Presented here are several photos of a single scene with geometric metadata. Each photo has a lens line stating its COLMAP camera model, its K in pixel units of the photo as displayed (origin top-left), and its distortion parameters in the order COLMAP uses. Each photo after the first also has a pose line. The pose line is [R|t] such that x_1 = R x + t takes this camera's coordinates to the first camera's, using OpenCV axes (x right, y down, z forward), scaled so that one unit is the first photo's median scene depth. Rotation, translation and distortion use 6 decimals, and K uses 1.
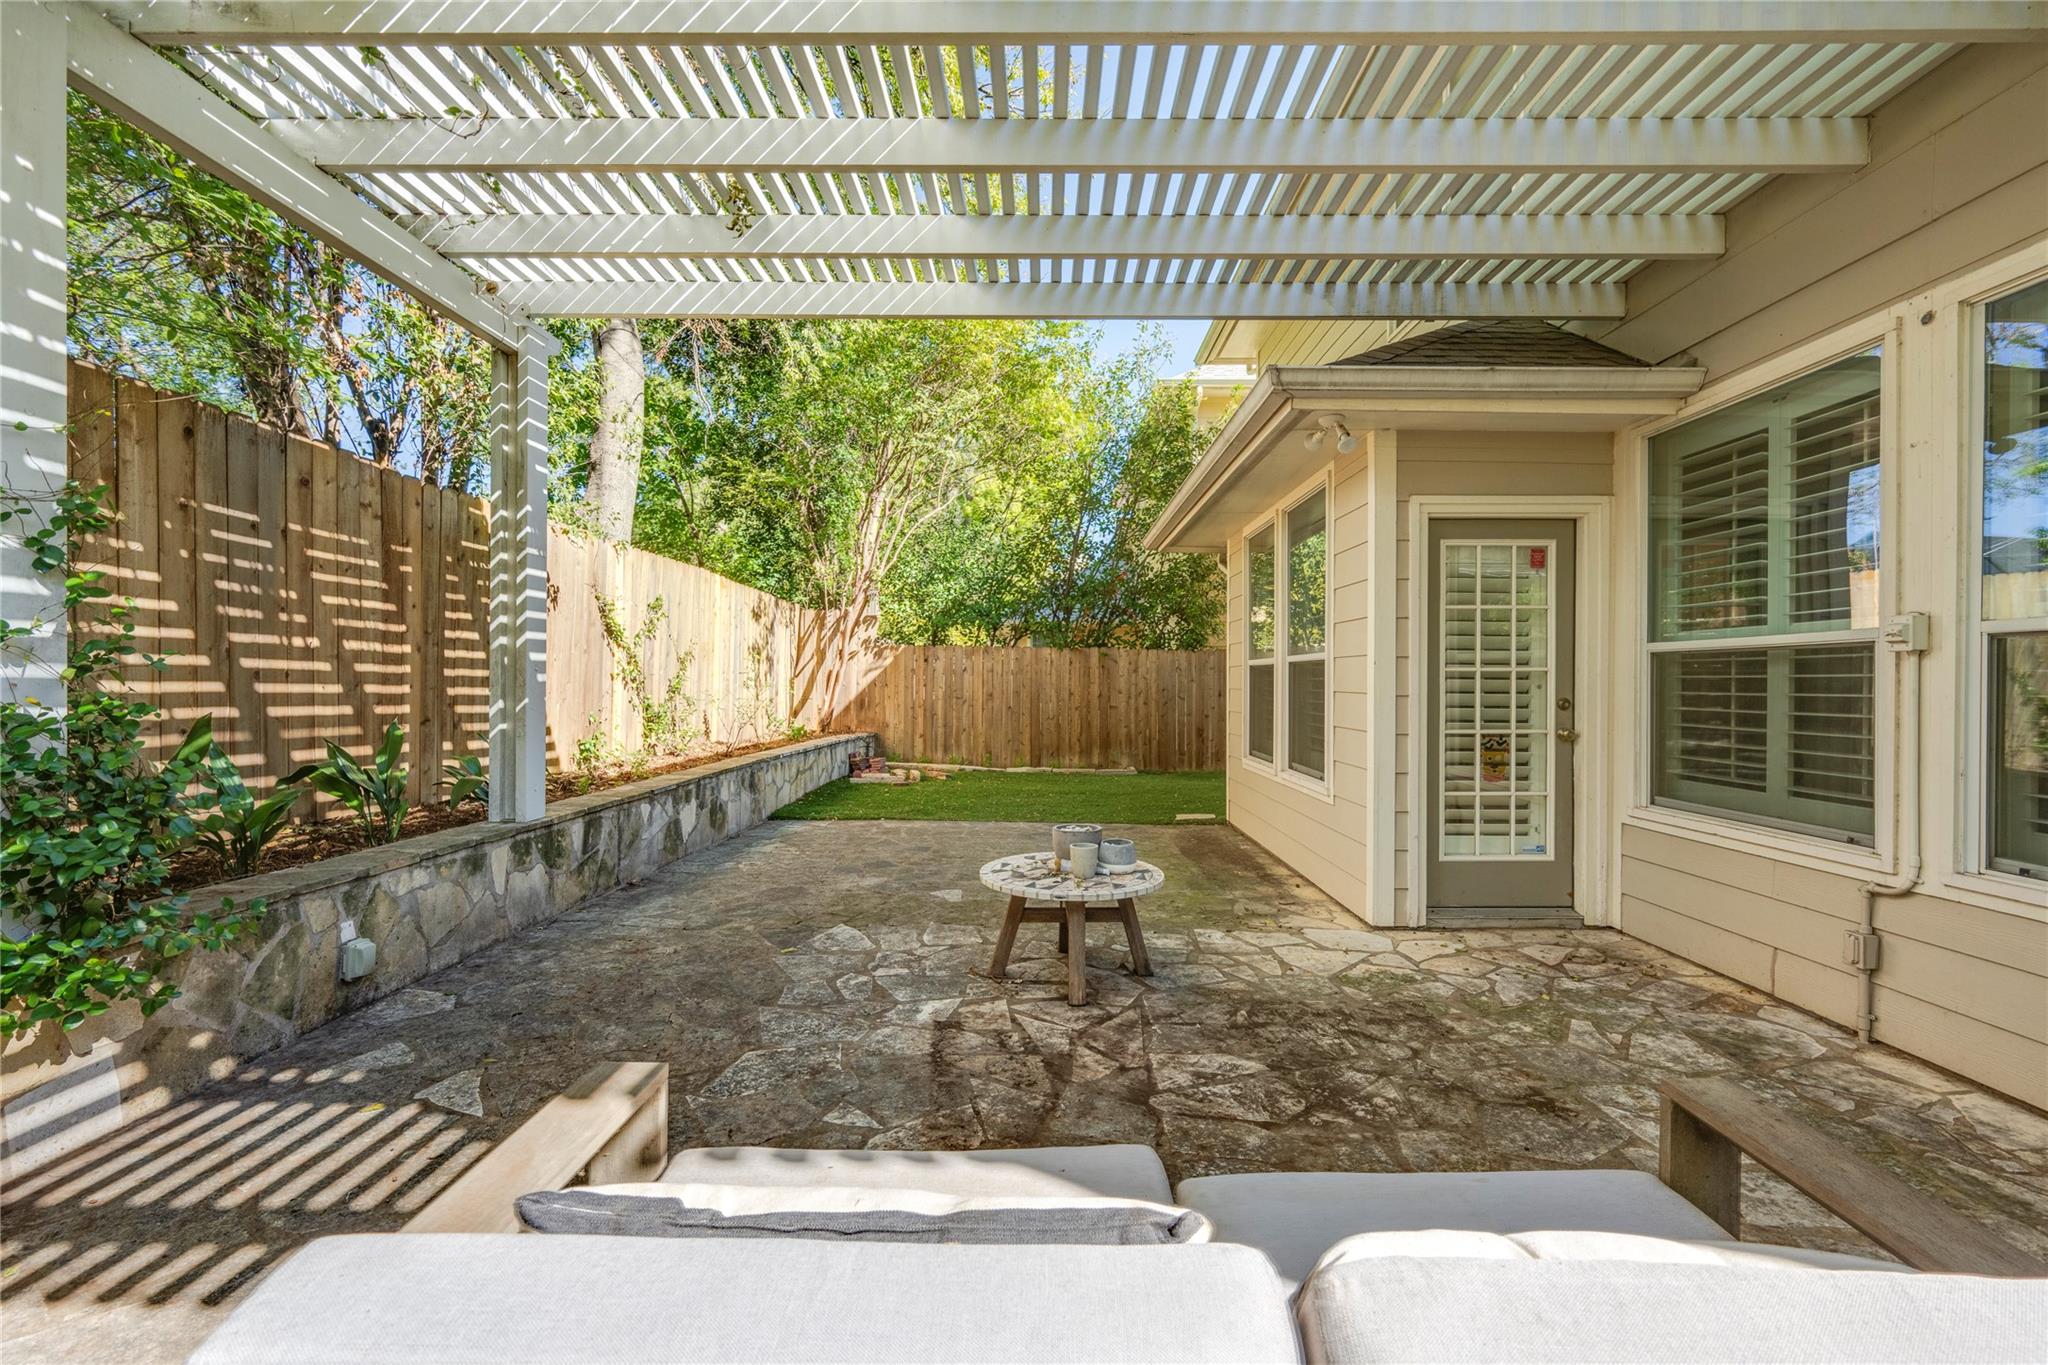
lens RADIAL K [[832.2, 0, 1028.3], [0, 832.2, 685.4], [0, 0, 1]] dist [-0.000867, 0.000391]
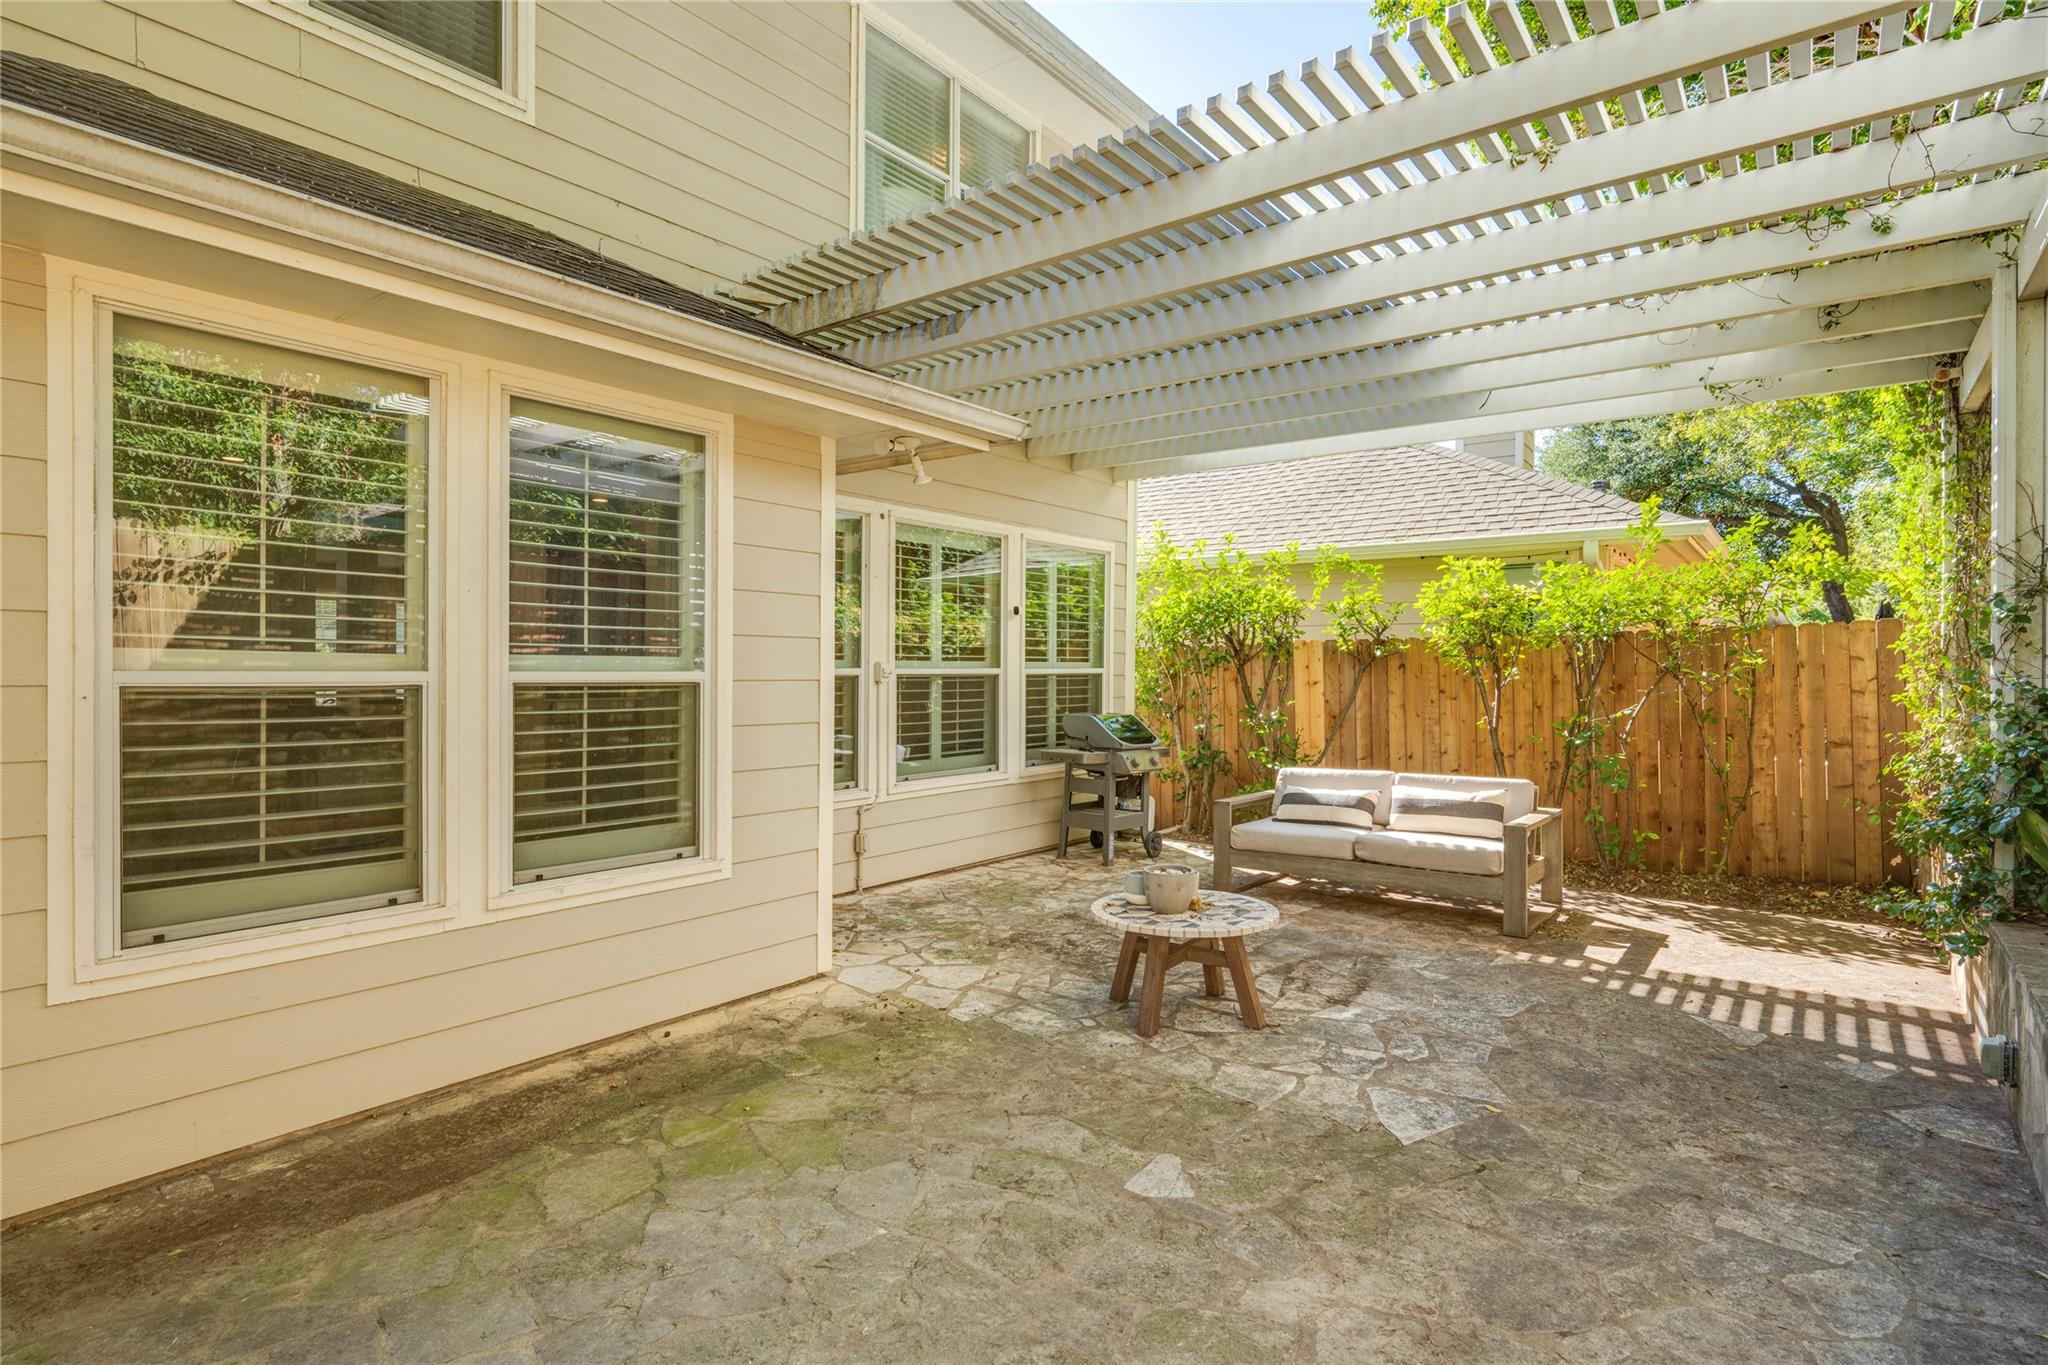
lens RADIAL K [[1048.9, 0, 1039.9], [0, 1048.9, 682.8], [0, 0, 1]] dist [-0.002122, -0.000475]
pose [[-0.807584, -0.017127, 0.589504, -0.530857], [-0.007364, 0.999793, 0.018959, -0.065394], [-0.589707, 0.010970, -0.807543, 2.072409]]
